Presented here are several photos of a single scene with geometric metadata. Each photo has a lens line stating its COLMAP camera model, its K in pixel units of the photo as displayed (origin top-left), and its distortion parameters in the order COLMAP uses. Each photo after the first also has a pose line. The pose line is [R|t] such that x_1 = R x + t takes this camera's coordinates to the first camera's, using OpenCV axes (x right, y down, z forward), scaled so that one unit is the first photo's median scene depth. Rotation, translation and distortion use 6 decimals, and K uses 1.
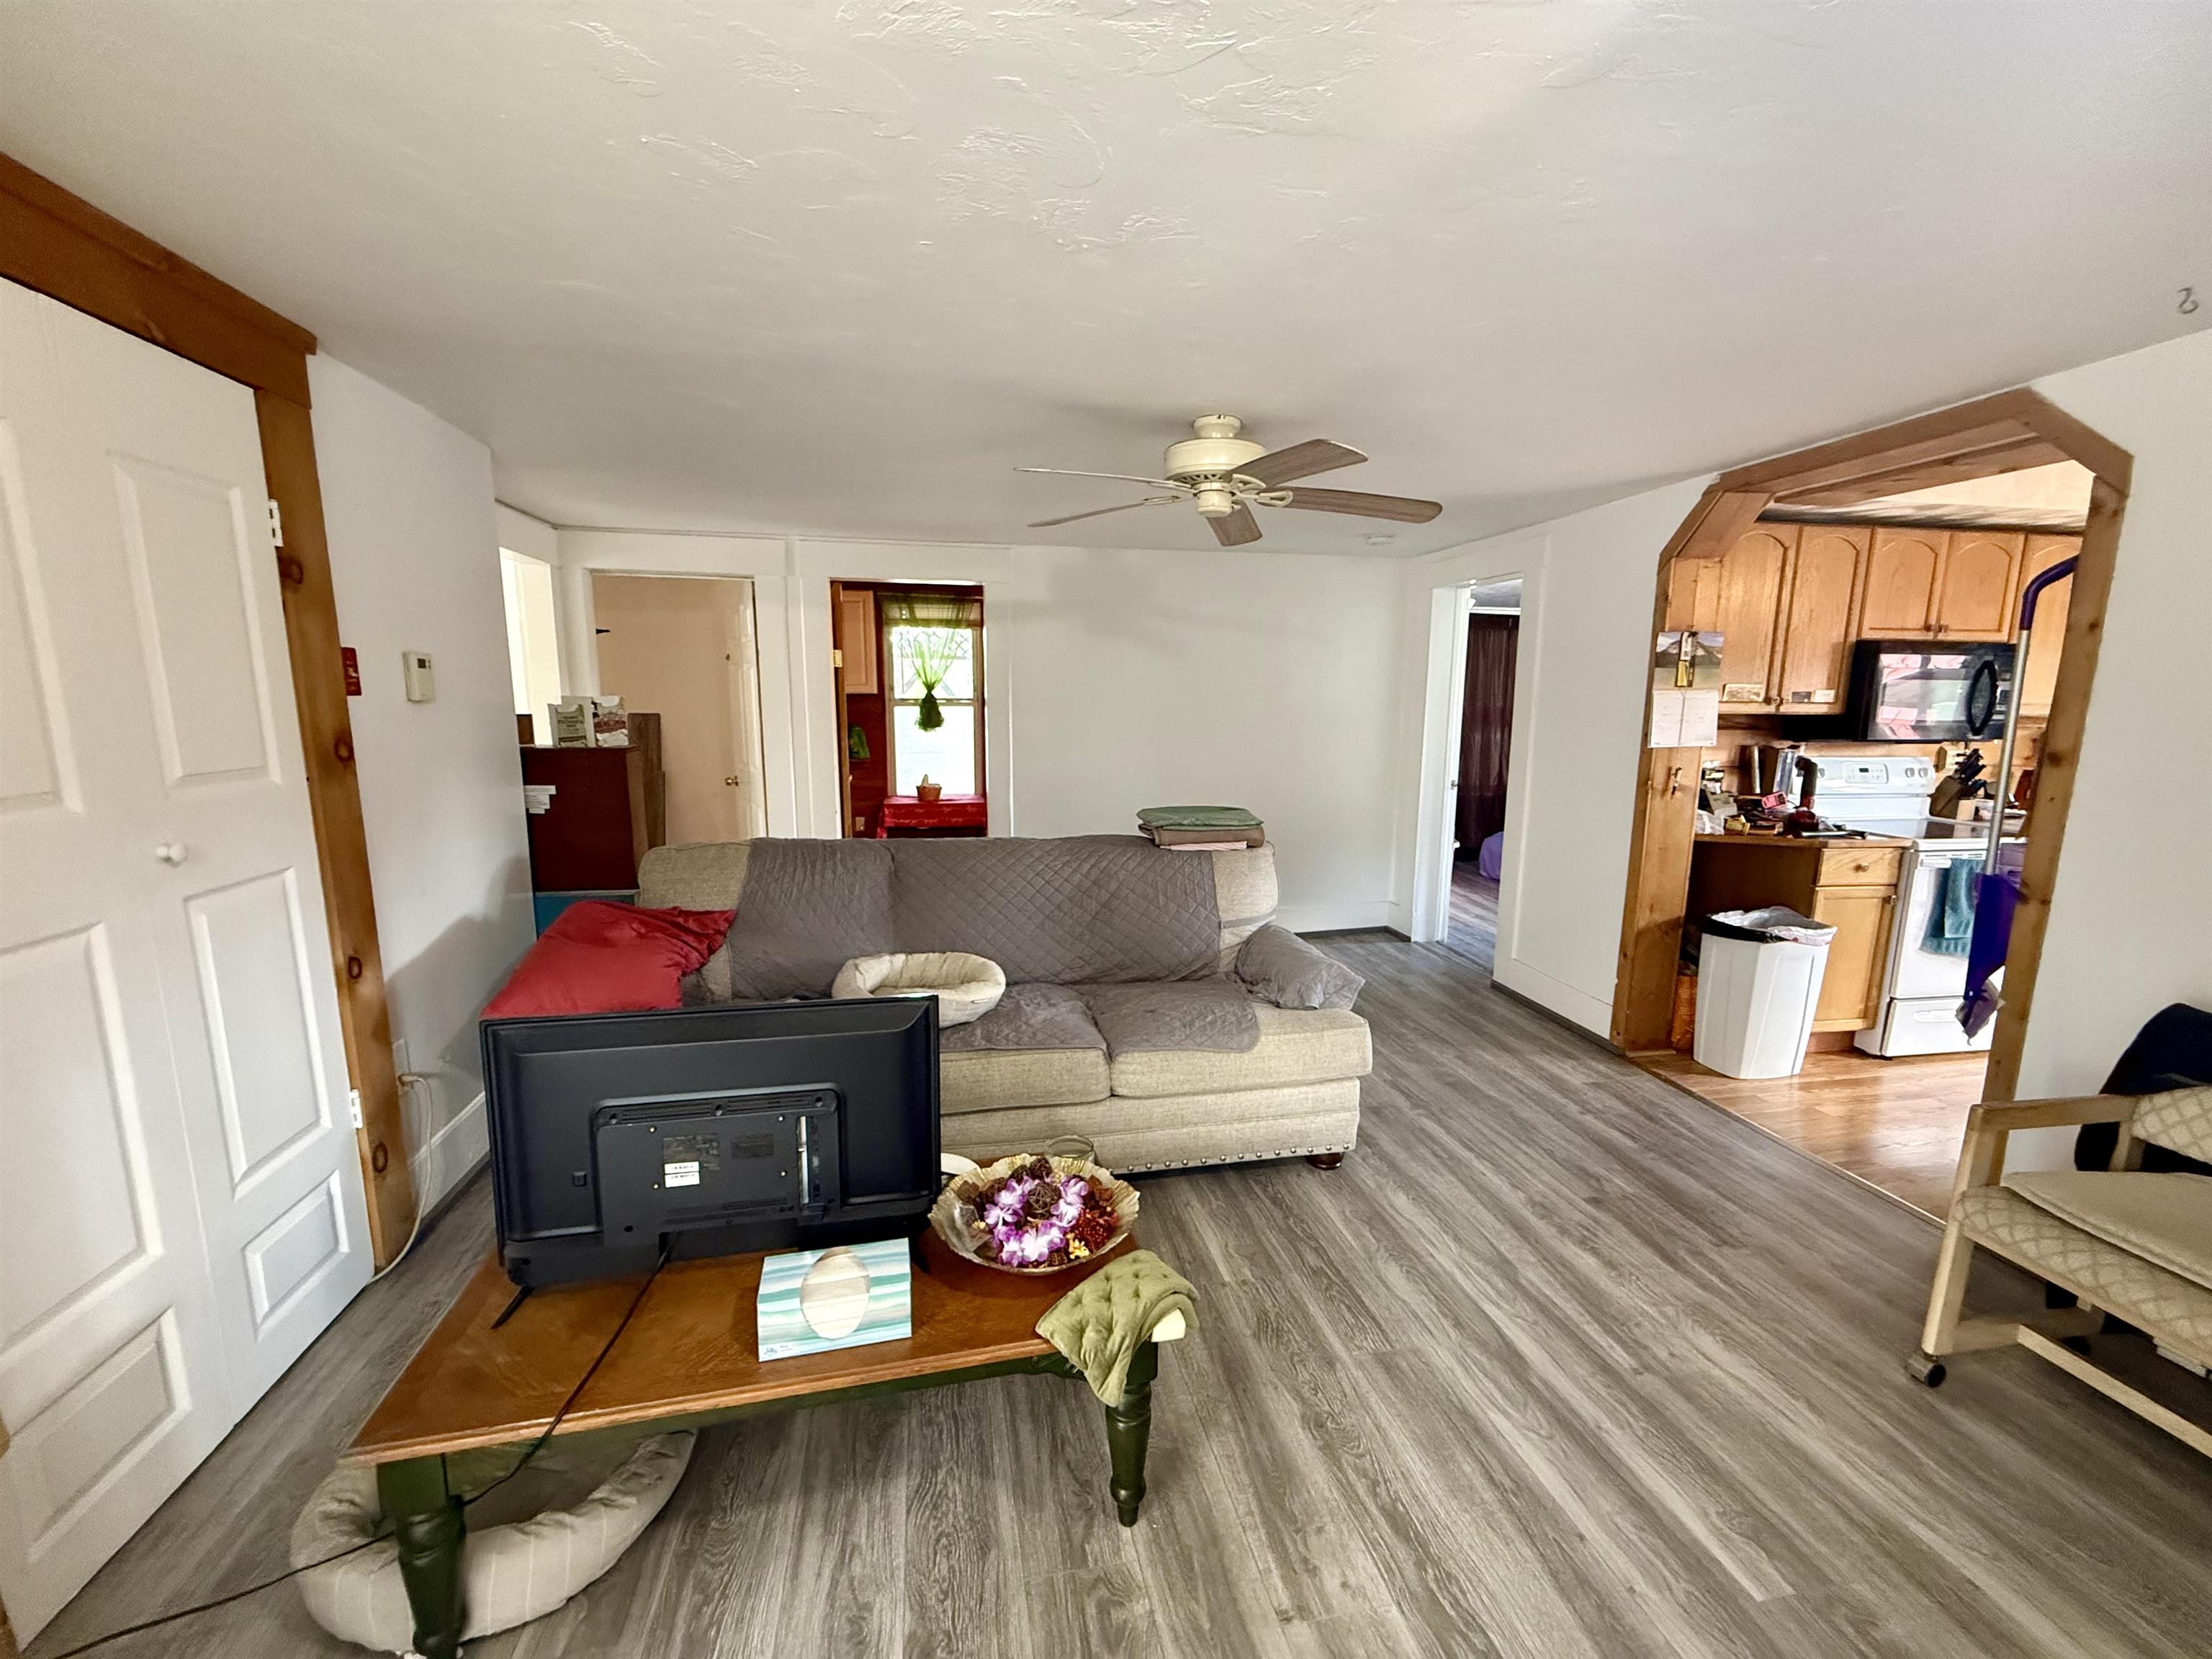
lens RADIAL K [[882.8, 0, 1101.3], [0, 882.8, 833.6], [0, 0, 1]] dist [-0.001600, 0.000161]
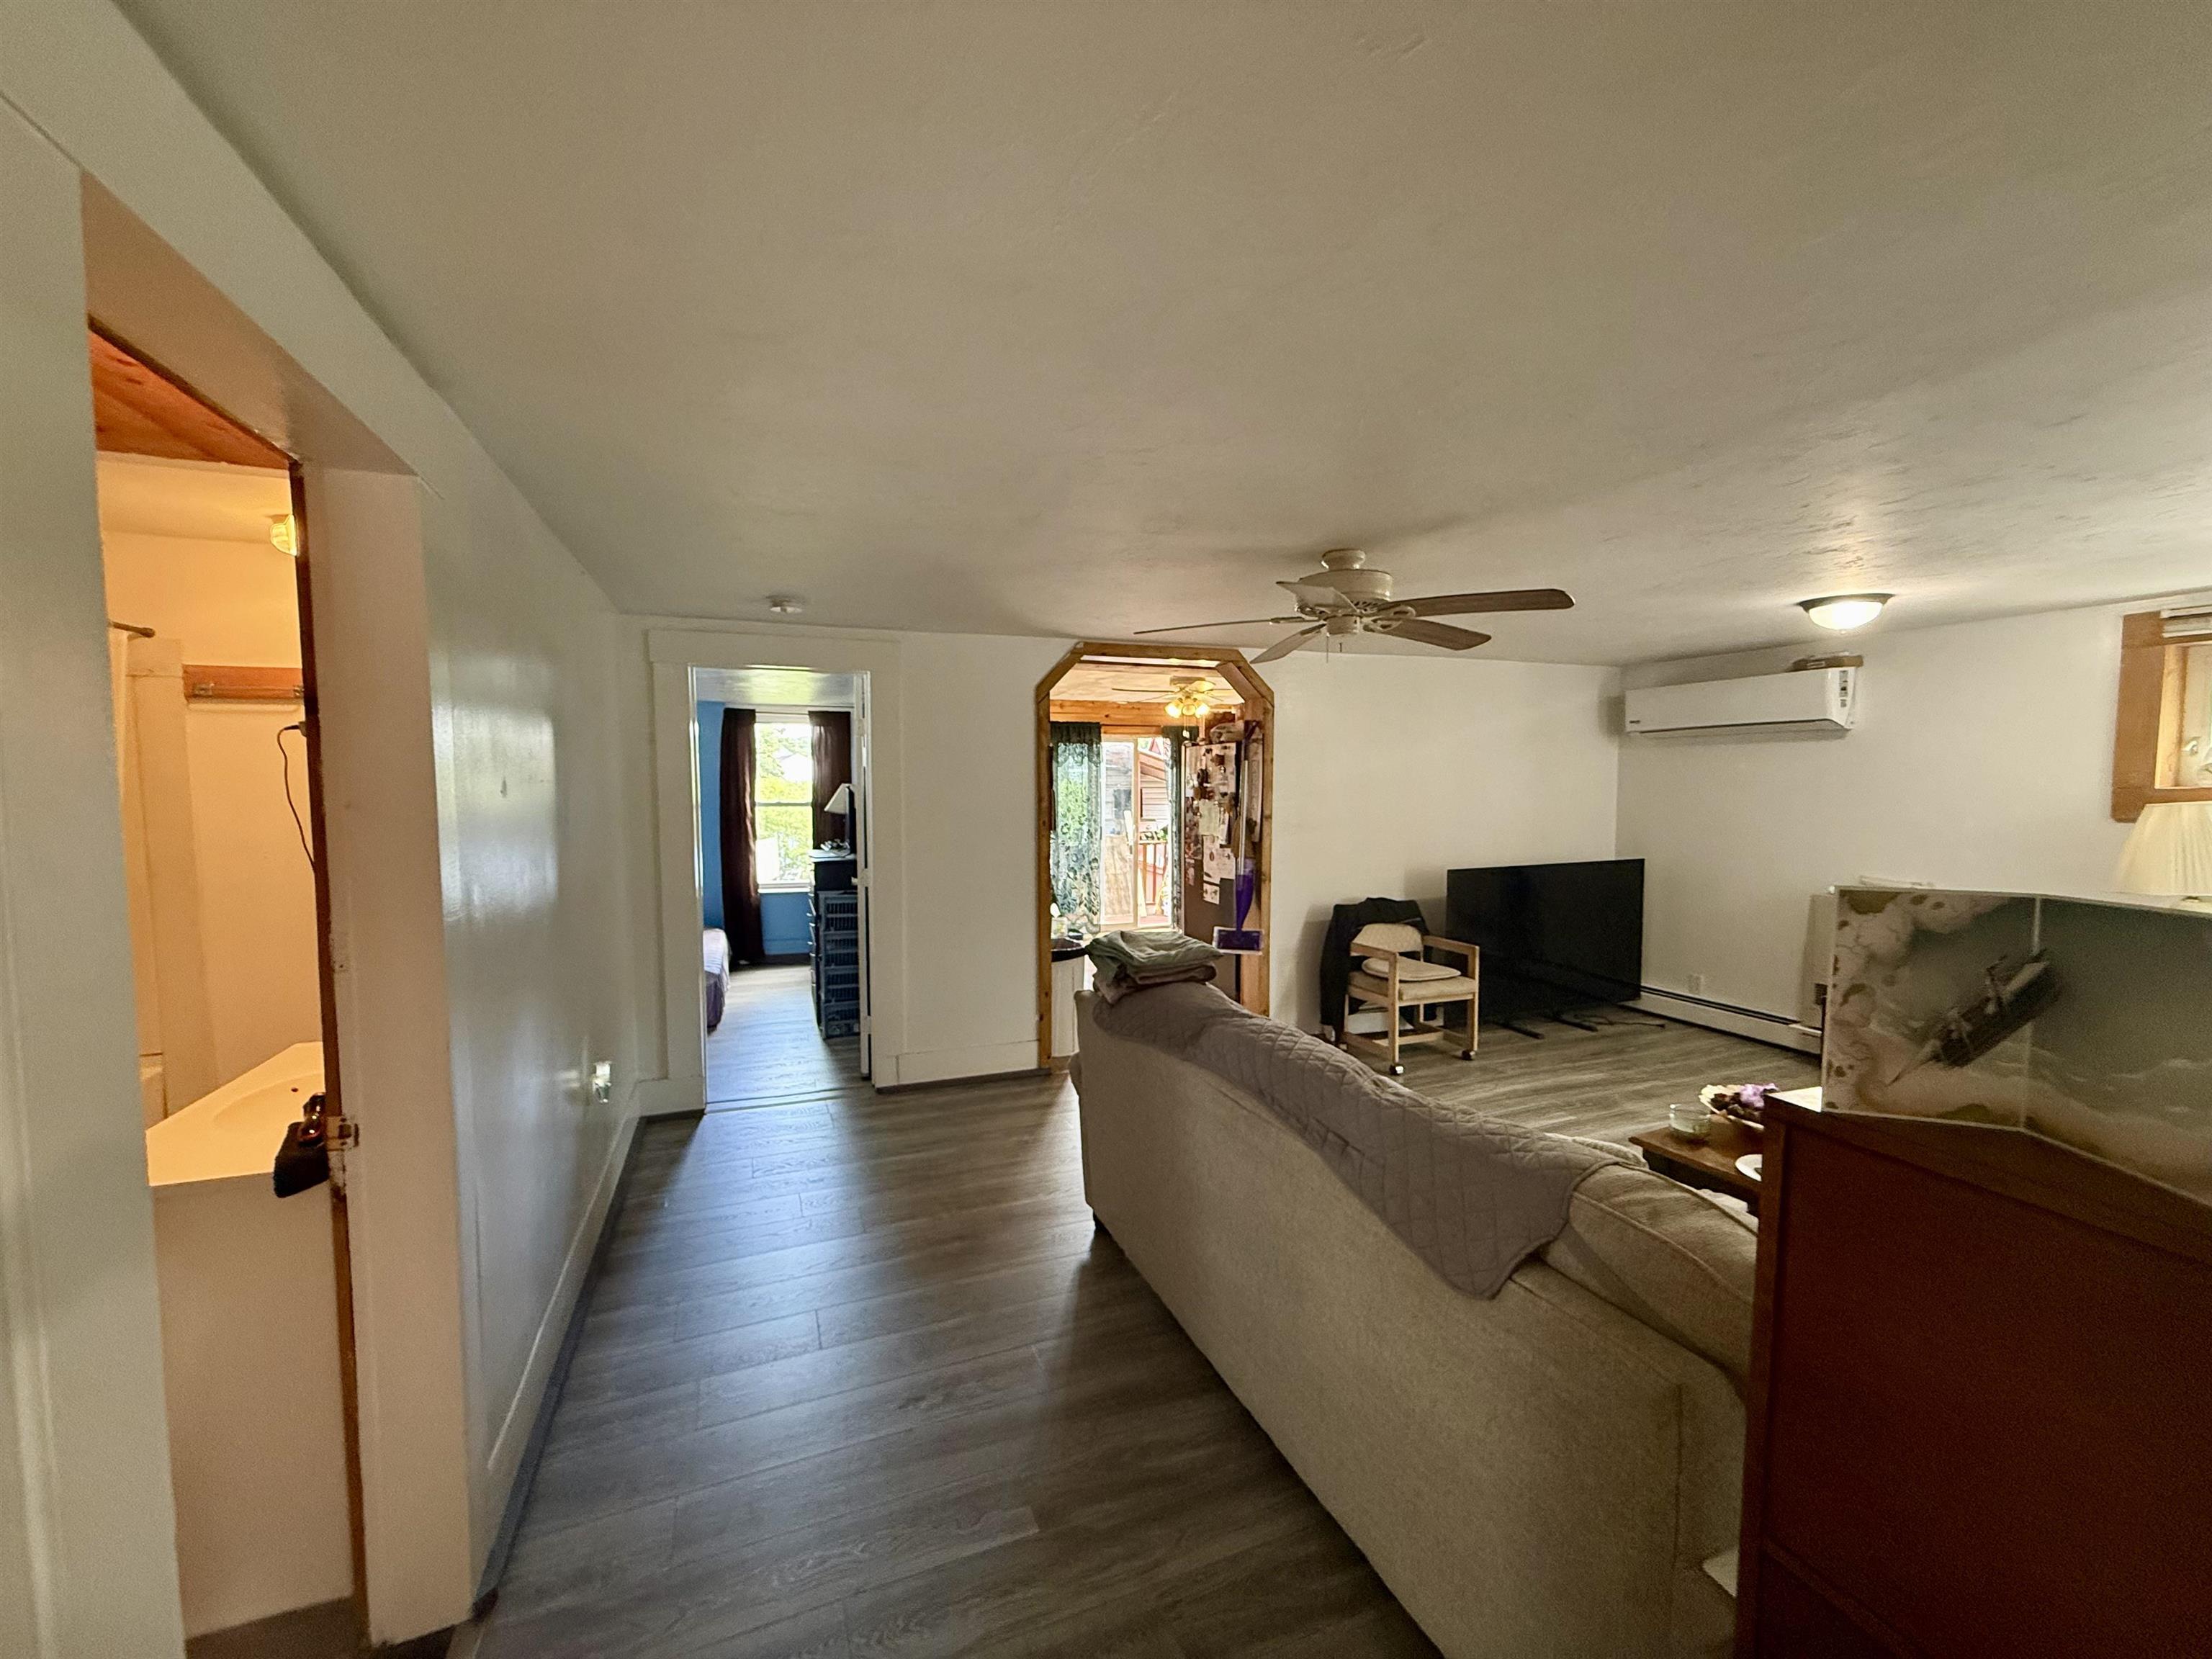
lens RADIAL K [[882.8, 0, 1101.3], [0, 882.8, 833.6], [0, 0, 1]] dist [-0.001600, 0.000161]
pose [[-0.175742, -0.066272, 0.982203, -1.076739], [0.153391, 0.983702, 0.093819, -0.324235], [-0.972412, 0.167150, -0.162712, 1.810784]]
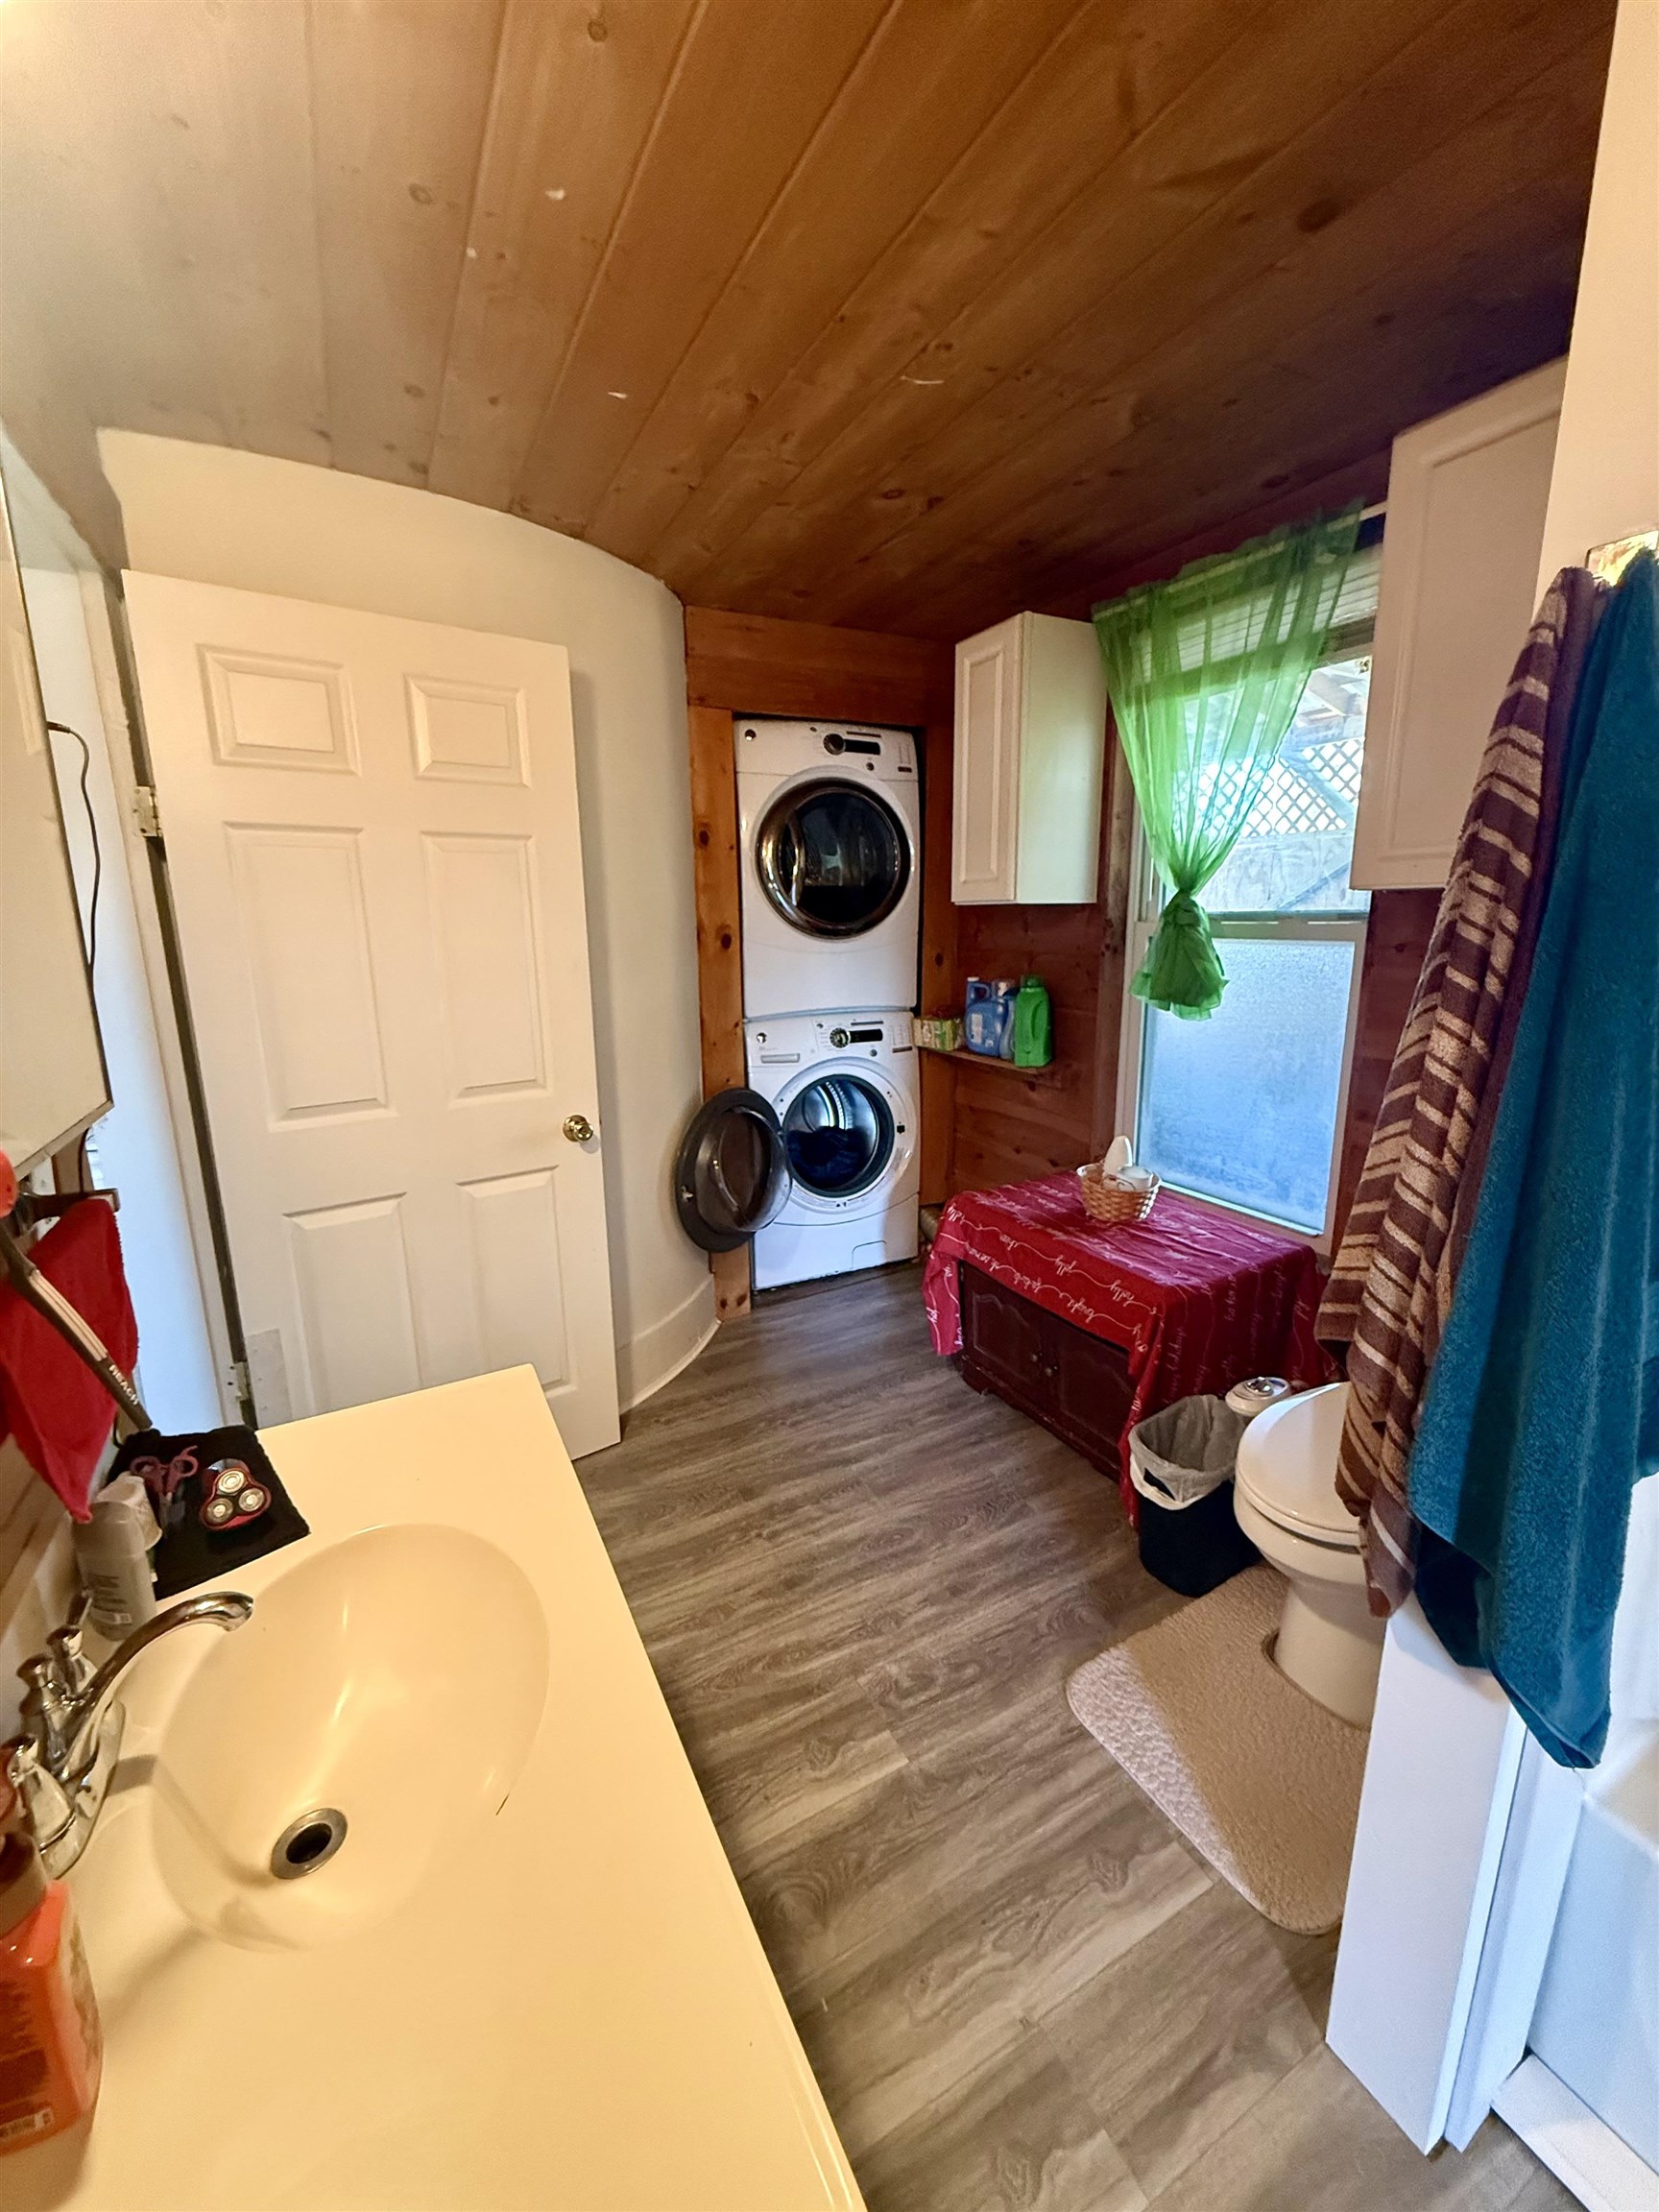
lens RADIAL K [[873.3, 0, 829.5], [0, 873.3, 1106.0], [0, 0, 1]] dist [0.000489, 0.000115]
pose [[0.286634, 0.193113, -0.938375, 0.280676], [-0.133130, 0.978000, 0.160602, -0.385668], [0.948745, 0.078892, 0.306037, 2.549816]]
